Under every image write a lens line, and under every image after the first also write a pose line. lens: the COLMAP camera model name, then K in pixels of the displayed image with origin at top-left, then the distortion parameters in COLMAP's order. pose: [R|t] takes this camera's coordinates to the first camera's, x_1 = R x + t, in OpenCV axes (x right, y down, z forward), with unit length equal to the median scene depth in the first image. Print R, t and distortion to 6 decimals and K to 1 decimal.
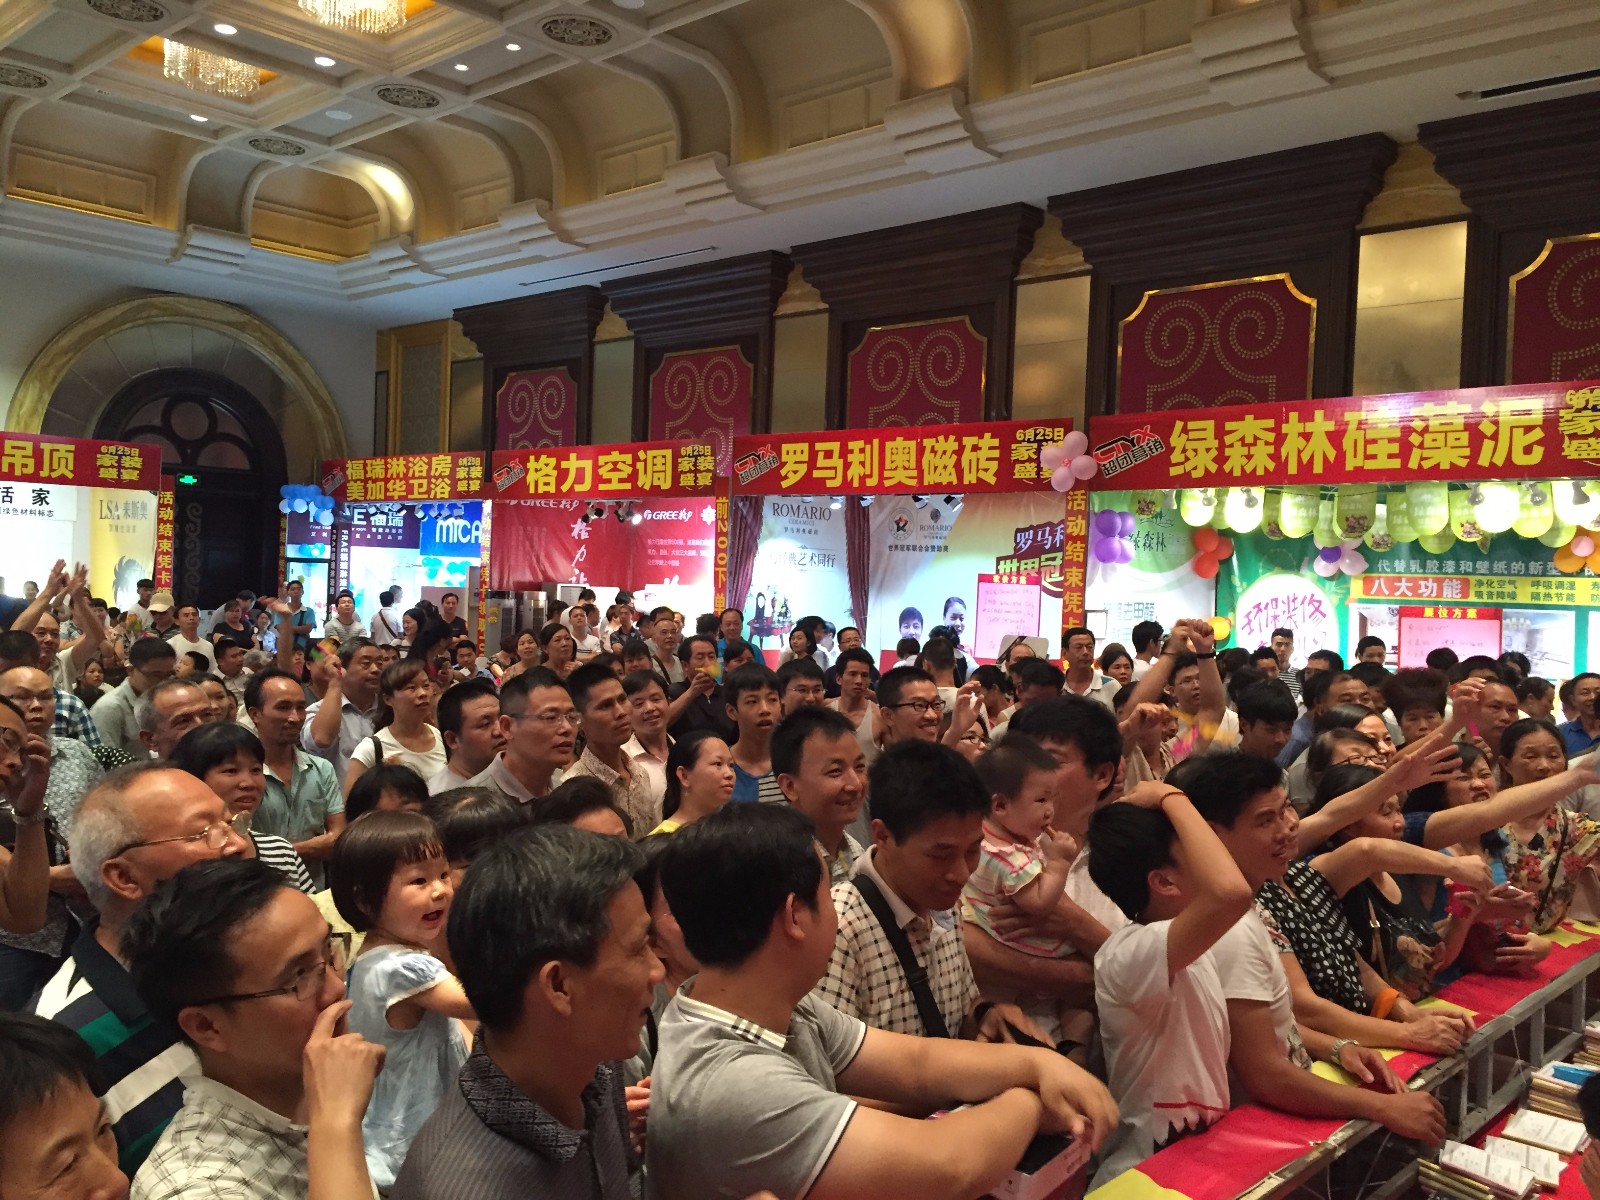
lens RADIAL K [[1371.6, 0, 800.0], [0, 1371.6, 600.0], [0, 0, 1]] dist [0.097526, -0.127776]
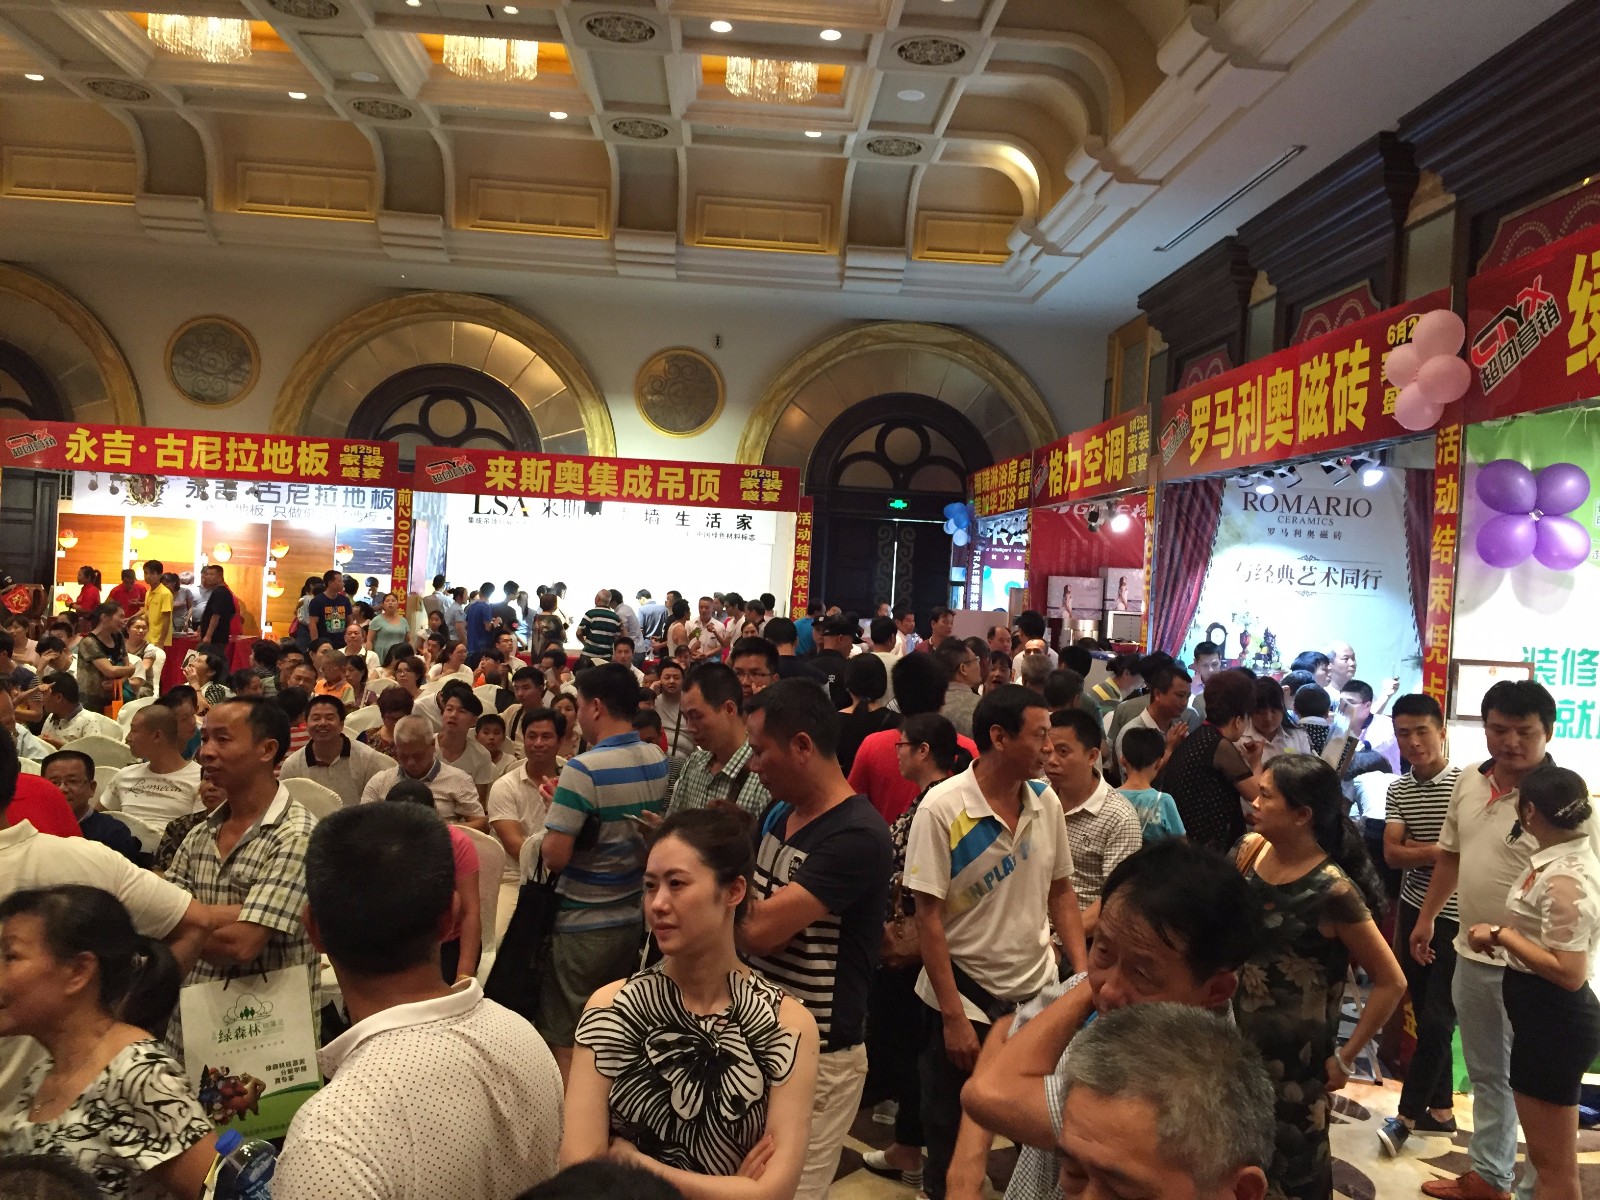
lens RADIAL K [[1375.7, 0, 800.6], [0, 1375.7, 593.3], [0, 0, 1]] dist [0.100341, -0.142970]
pose [[0.713617, 0.013805, -0.700400, 0.275647], [-0.040267, 0.998961, -0.021336, 0.002491], [0.699378, 0.043429, 0.713432, 0.323511]]
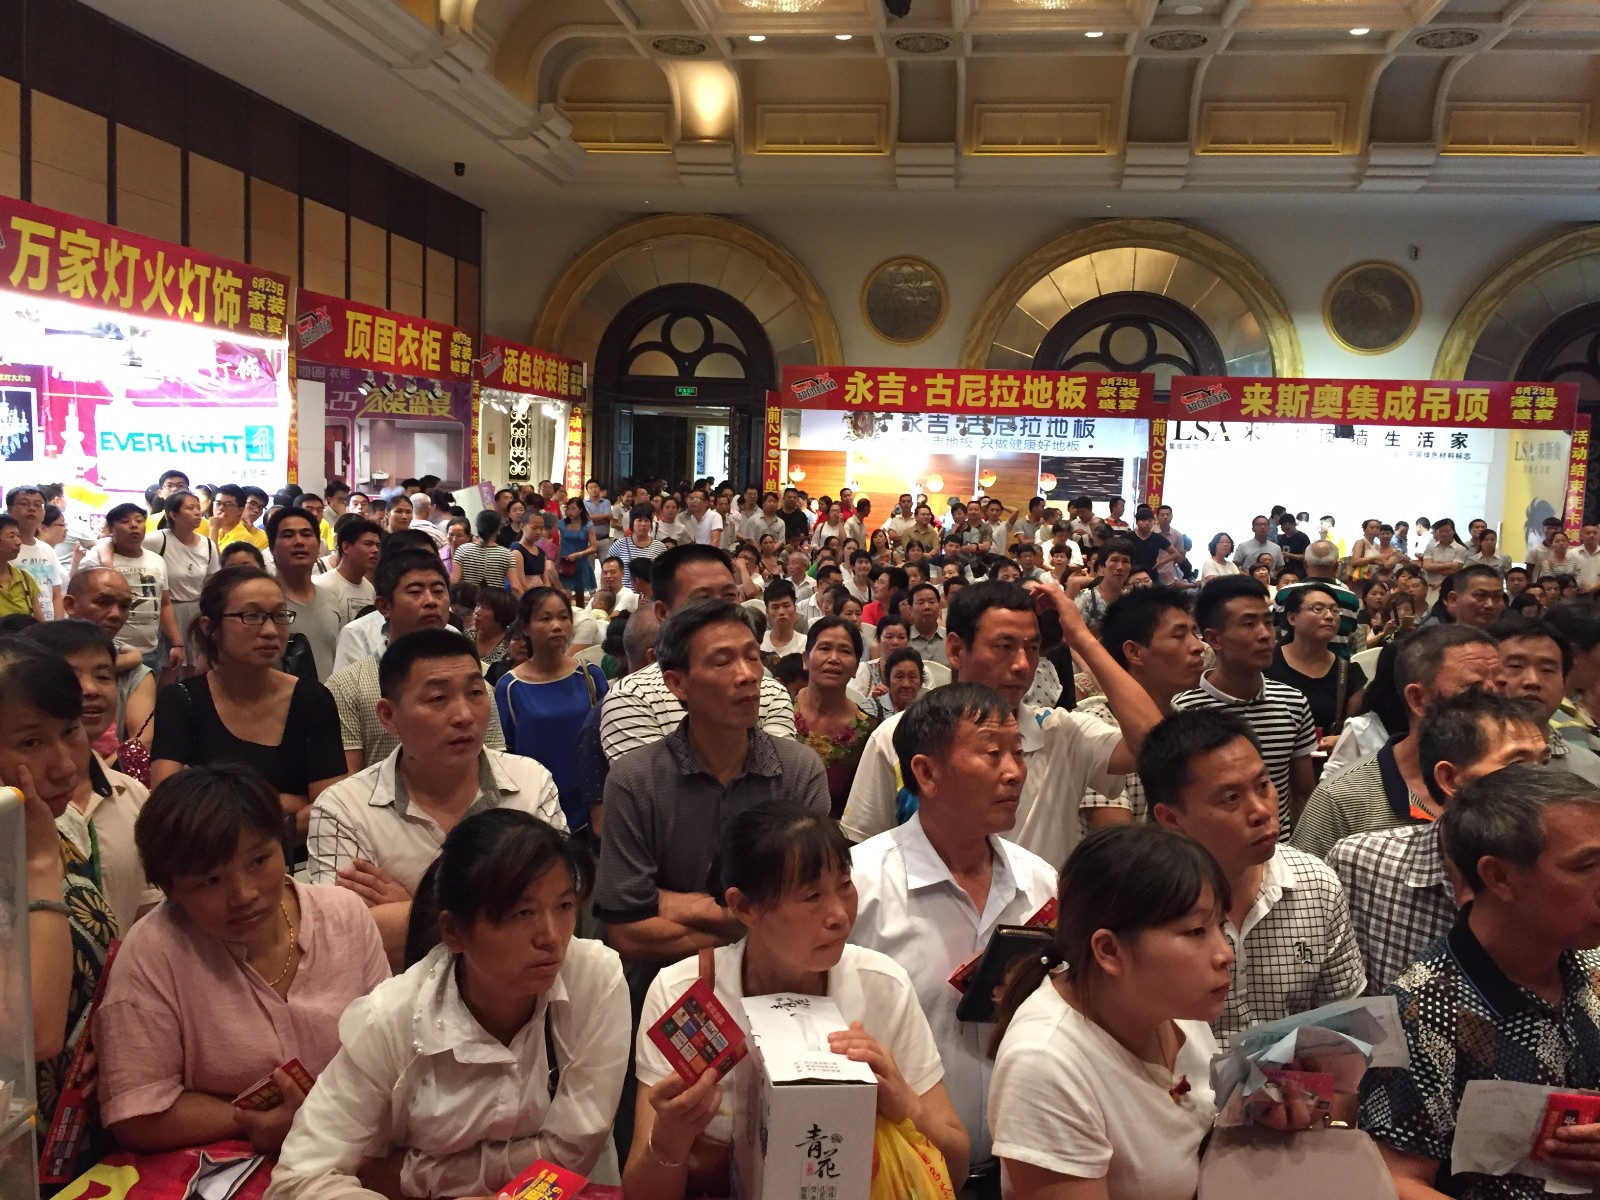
lens RADIAL K [[1375.7, 0, 800.6], [0, 1375.7, 593.3], [0, 0, 1]] dist [0.100341, -0.142970]
pose [[0.574457, 0.057755, -0.816495, 0.038359], [-0.029574, 0.998321, 0.049809, 0.003061], [0.818000, -0.004466, 0.575200, -0.004303]]
